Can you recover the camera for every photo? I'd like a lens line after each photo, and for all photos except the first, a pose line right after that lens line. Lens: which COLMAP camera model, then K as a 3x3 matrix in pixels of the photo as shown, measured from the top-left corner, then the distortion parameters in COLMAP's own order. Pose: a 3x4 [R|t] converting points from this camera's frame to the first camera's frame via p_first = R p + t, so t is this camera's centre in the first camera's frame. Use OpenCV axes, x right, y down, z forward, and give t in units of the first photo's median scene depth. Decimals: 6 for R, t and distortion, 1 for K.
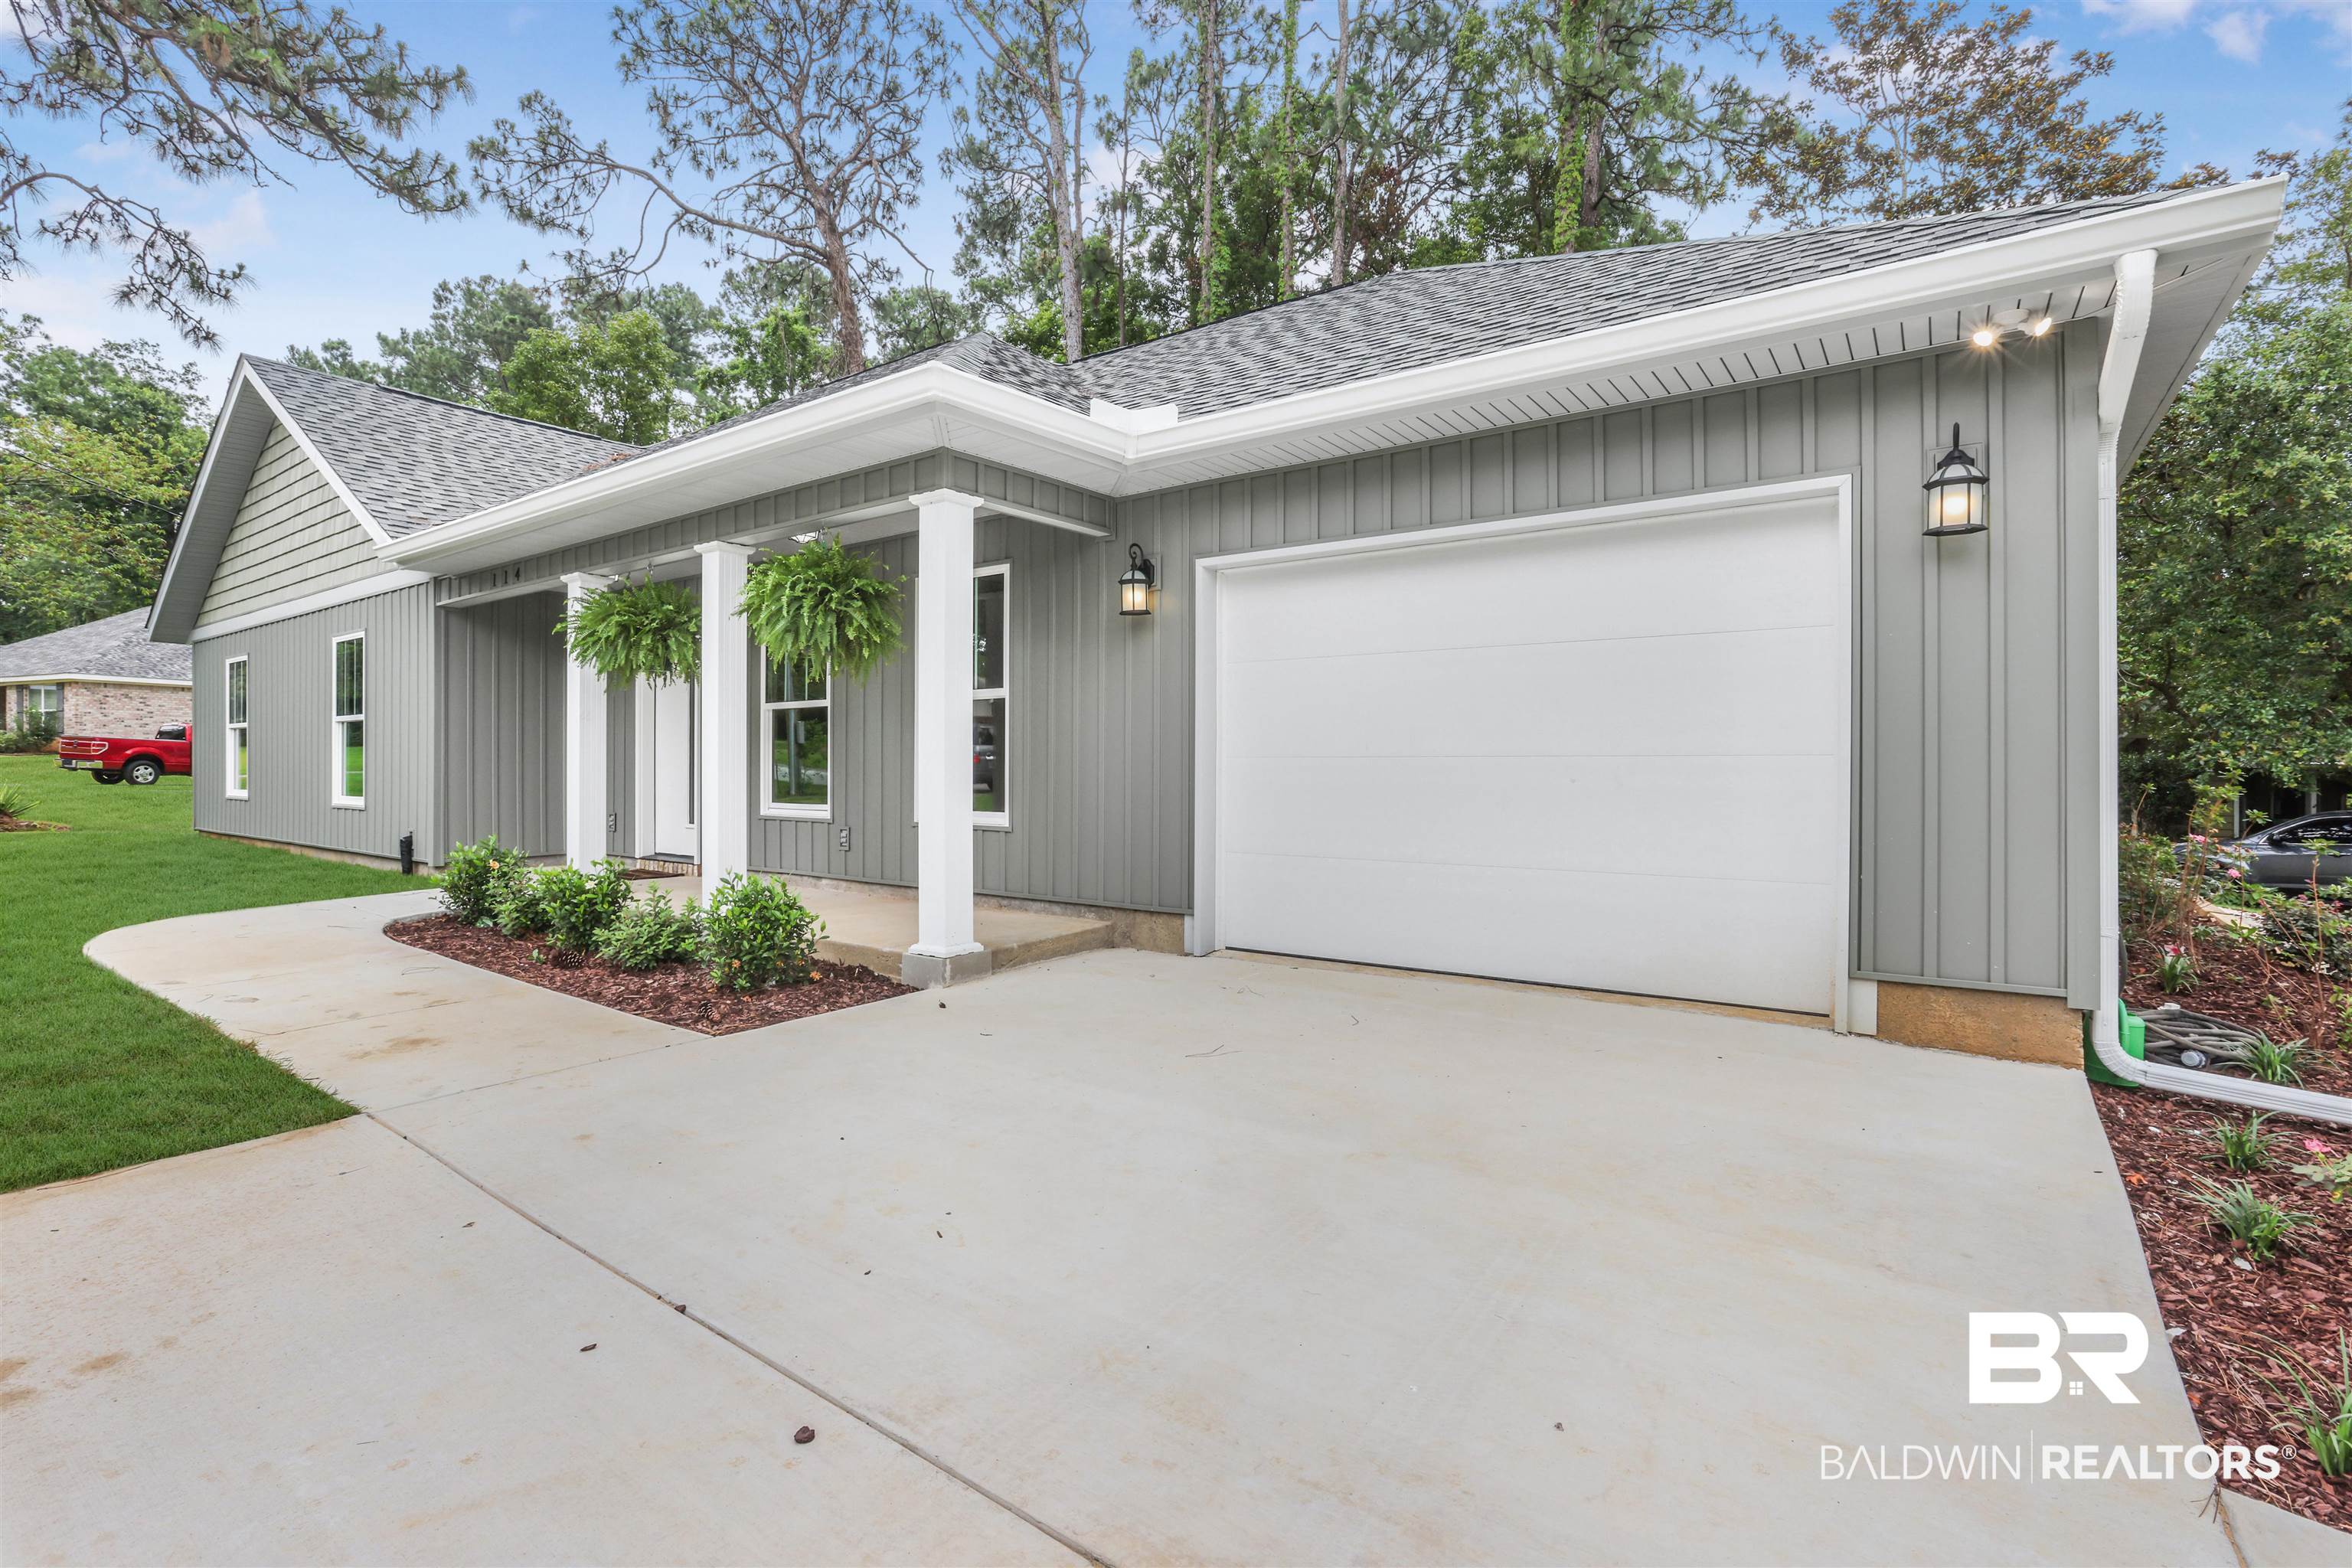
lens RADIAL K [[1067.0, 0, 1179.1], [0, 1067.0, 769.1], [0, 0, 1]] dist [-0.005566, 0.001822]
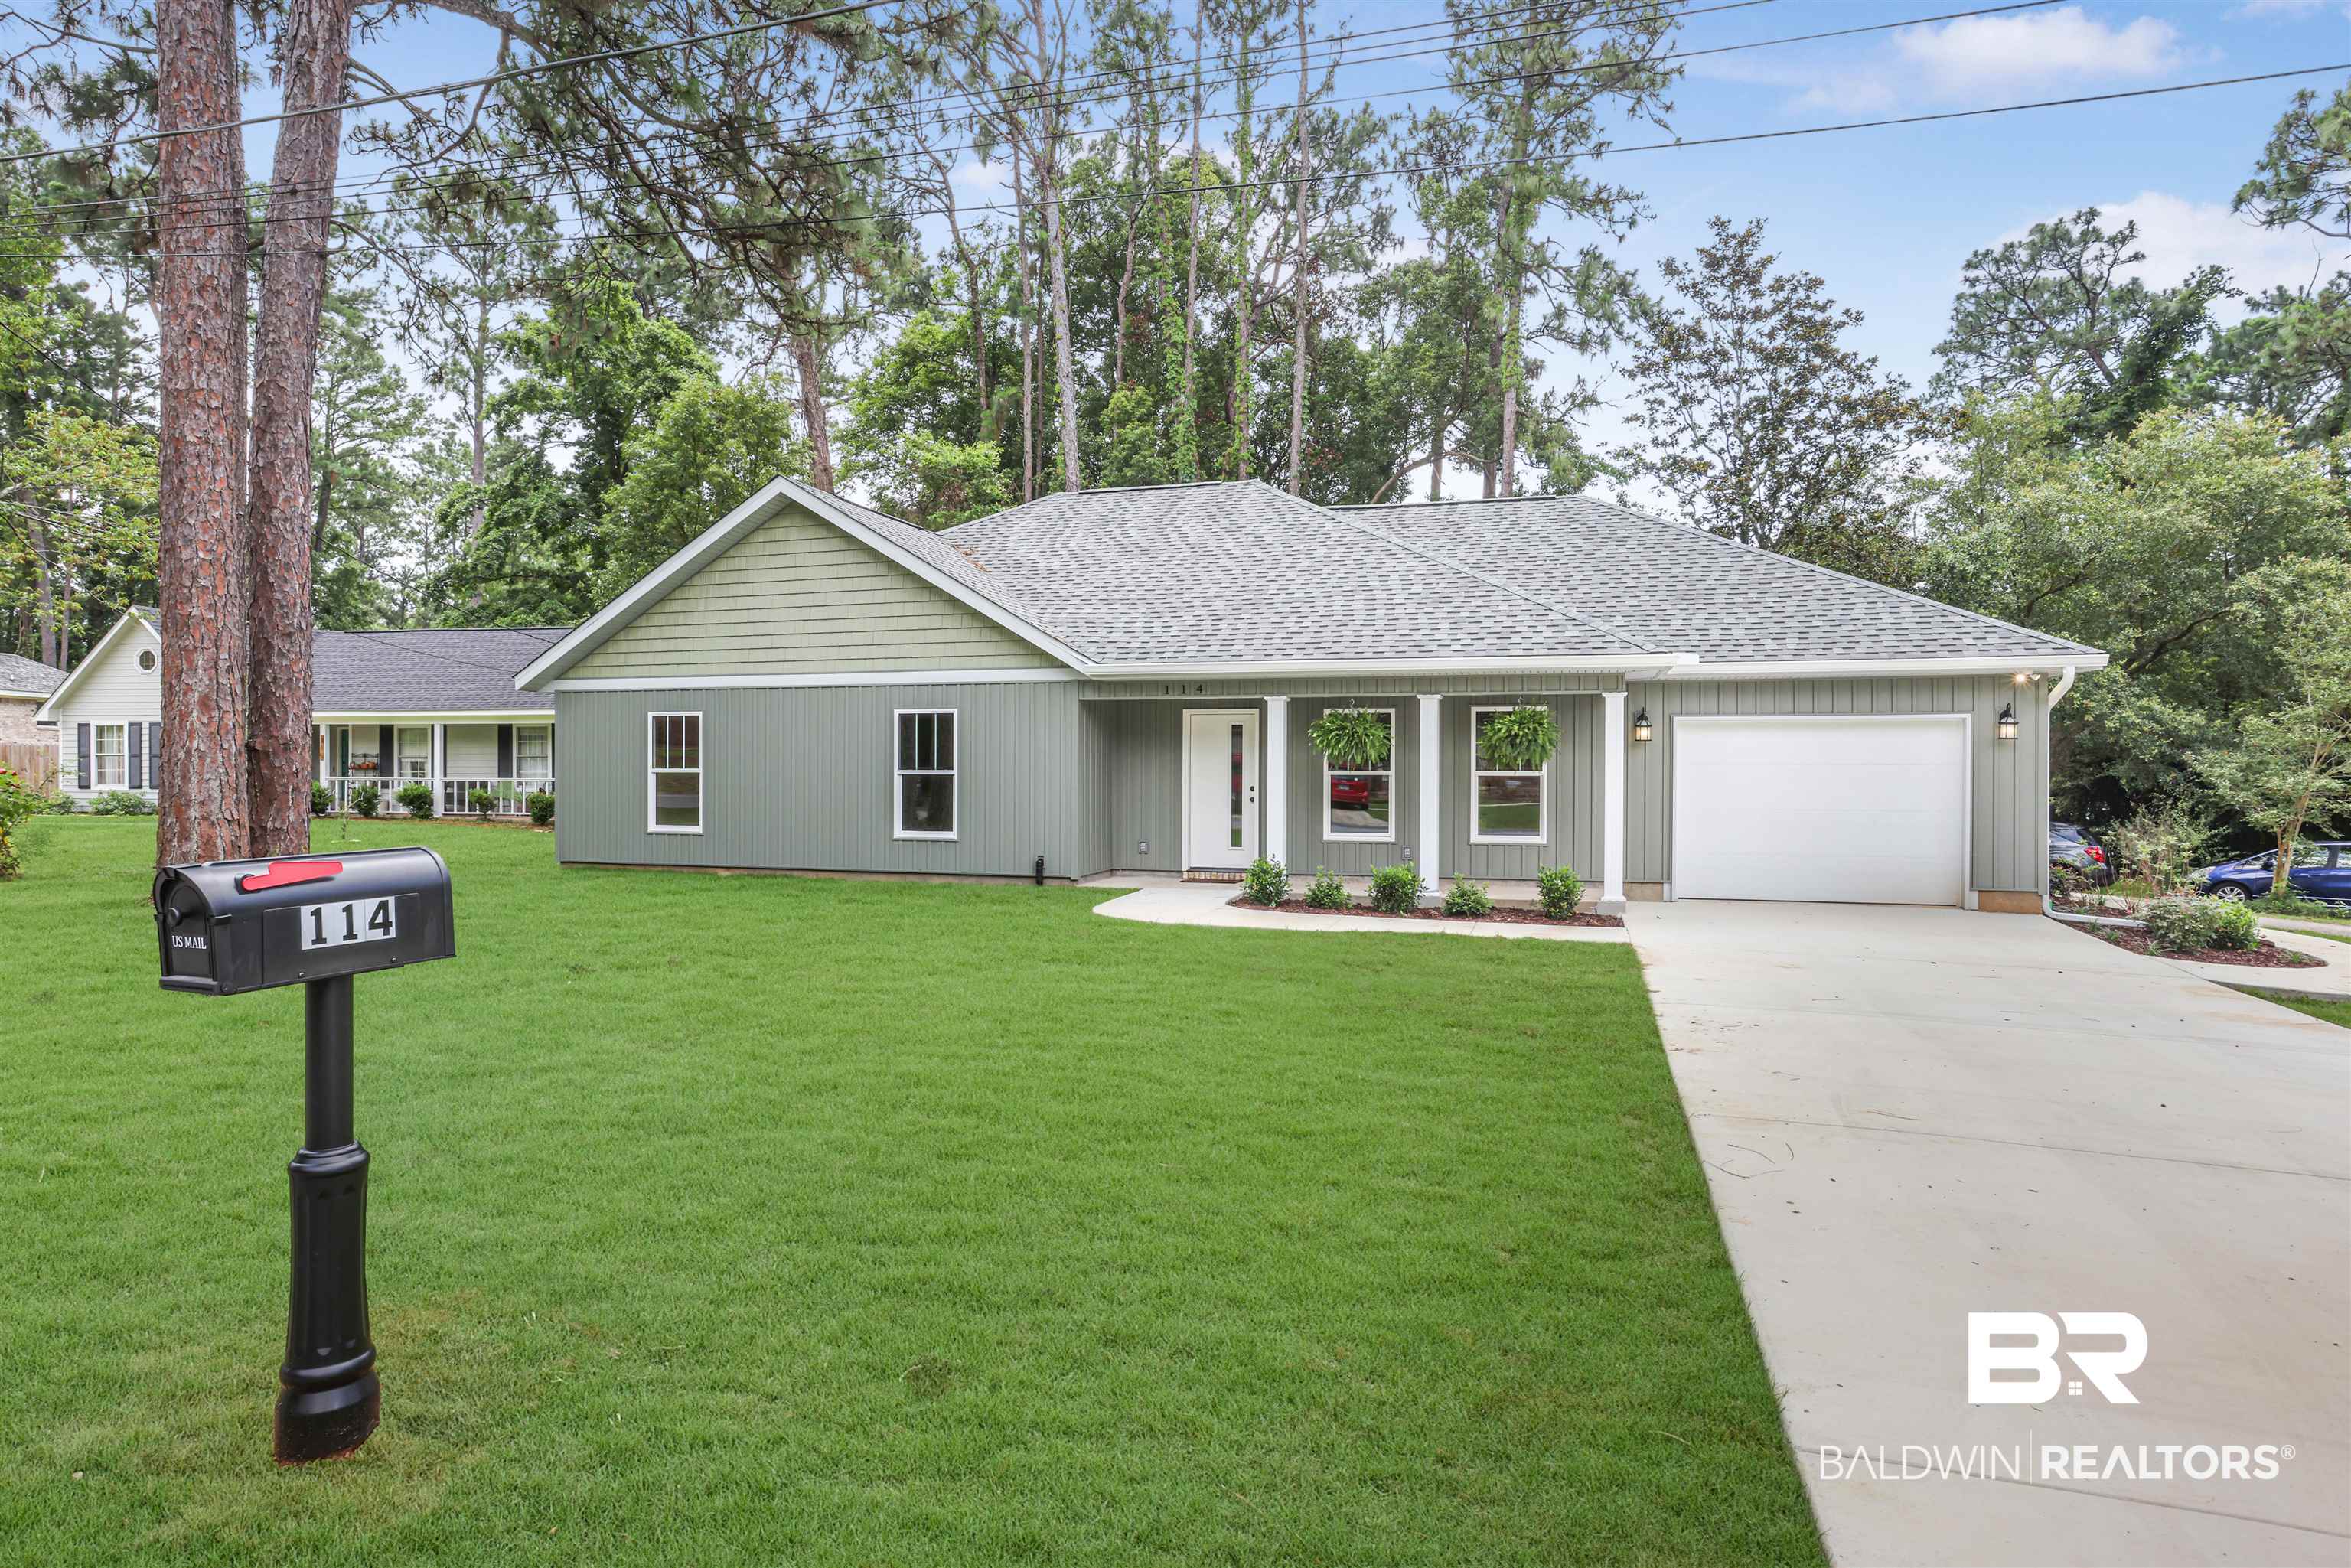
lens RADIAL K [[1262.0, 0, 1174.8], [0, 1262.0, 784.6], [0, 0, 1]] dist [0.007928, -0.000020]
pose [[0.948549, 0.000453, 0.316630, -1.777960], [-0.001847, 0.999990, 0.004102, -0.070245], [-0.316625, -0.004476, 0.948540, -1.113519]]
